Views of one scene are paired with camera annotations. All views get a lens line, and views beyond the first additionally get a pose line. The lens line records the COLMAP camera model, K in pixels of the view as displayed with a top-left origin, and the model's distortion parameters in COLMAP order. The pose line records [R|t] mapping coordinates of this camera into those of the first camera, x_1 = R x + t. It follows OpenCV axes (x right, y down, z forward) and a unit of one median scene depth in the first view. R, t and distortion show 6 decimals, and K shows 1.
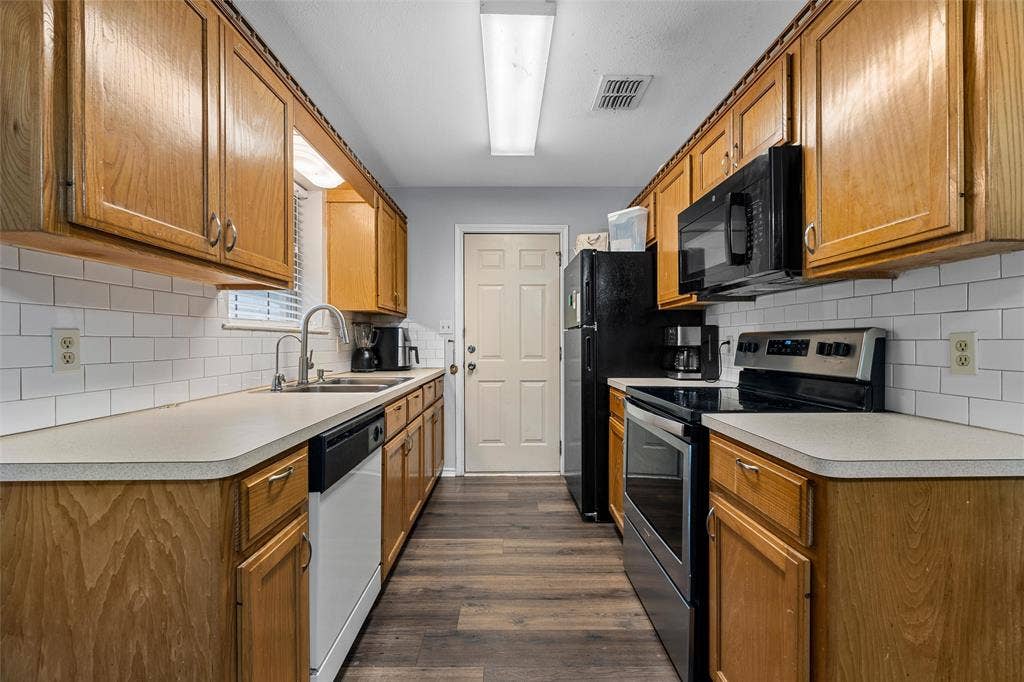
lens RADIAL K [[429.3, 0, 515.9], [0, 429.3, 343.9], [0, 0, 1]] dist [-0.000274, -0.000617]
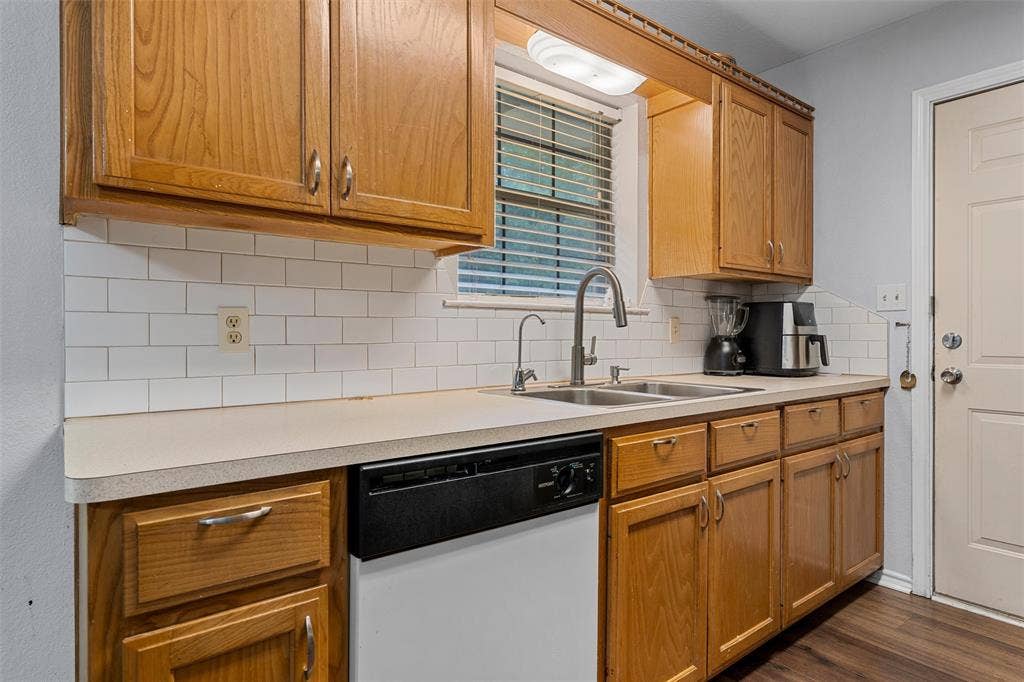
lens RADIAL K [[567.6, 0, 509.8], [0, 567.6, 336.7], [0, 0, 1]] dist [-0.002006, 0.000717]
pose [[0.602767, 0.002879, -0.797912, 0.181200], [-0.003090, 0.999994, 0.001274, 0.014557], [0.797911, 0.001698, 0.602773, 0.385007]]
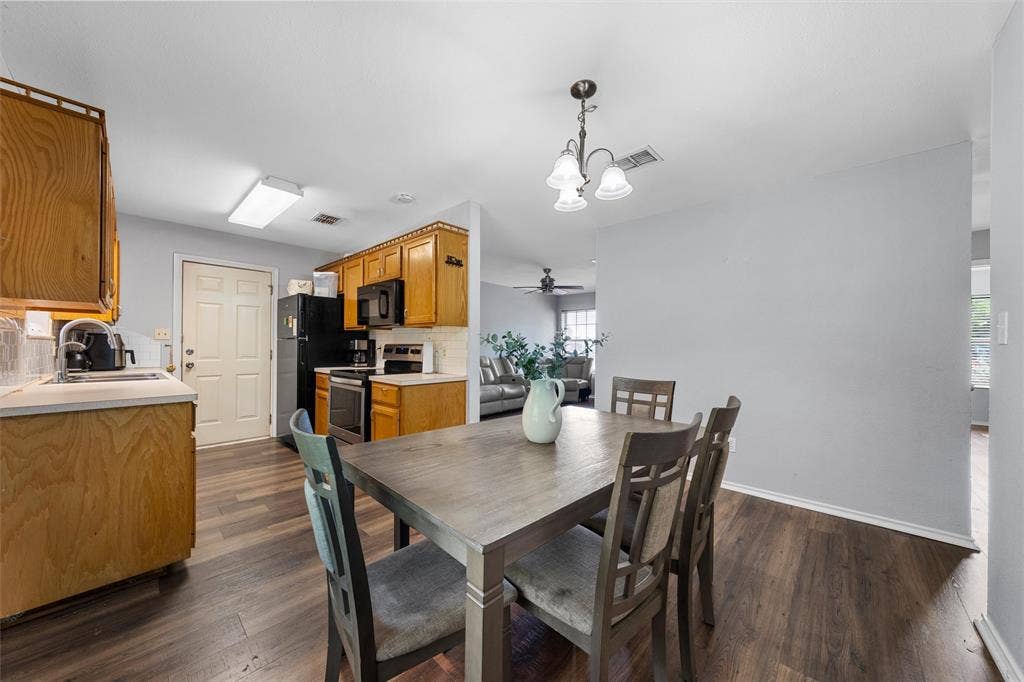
lens RADIAL K [[354.3, 0, 514.5], [0, 354.3, 346.6], [0, 0, 1]] dist [-0.002738, -0.000169]
pose [[0.687402, 0.007023, 0.726243, -0.352223], [-0.007387, 0.999969, -0.002678, -0.013192], [-0.726239, -0.003524, 0.687433, -0.755767]]
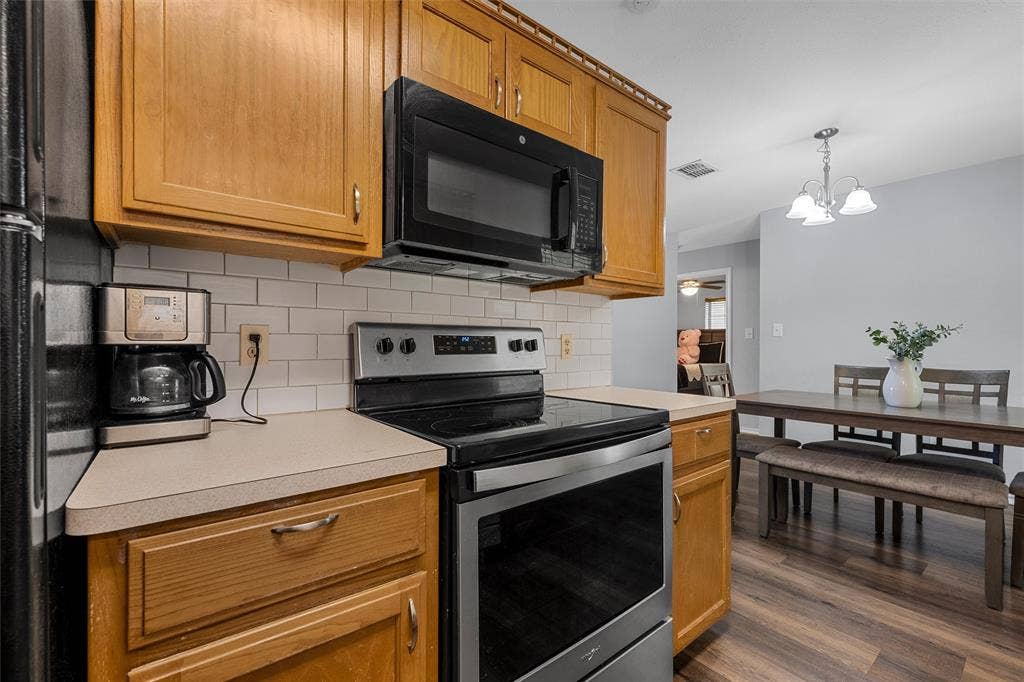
lens RADIAL K [[429.3, 0, 512.8], [0, 429.3, 341.7], [0, 0, 1]] dist [-0.000274, -0.000617]
pose [[-0.609061, 0.001465, 0.793122, -0.087605], [0.000191, 0.999999, -0.001700, 0.002979], [-0.793124, -0.000884, -0.609060, 1.219159]]
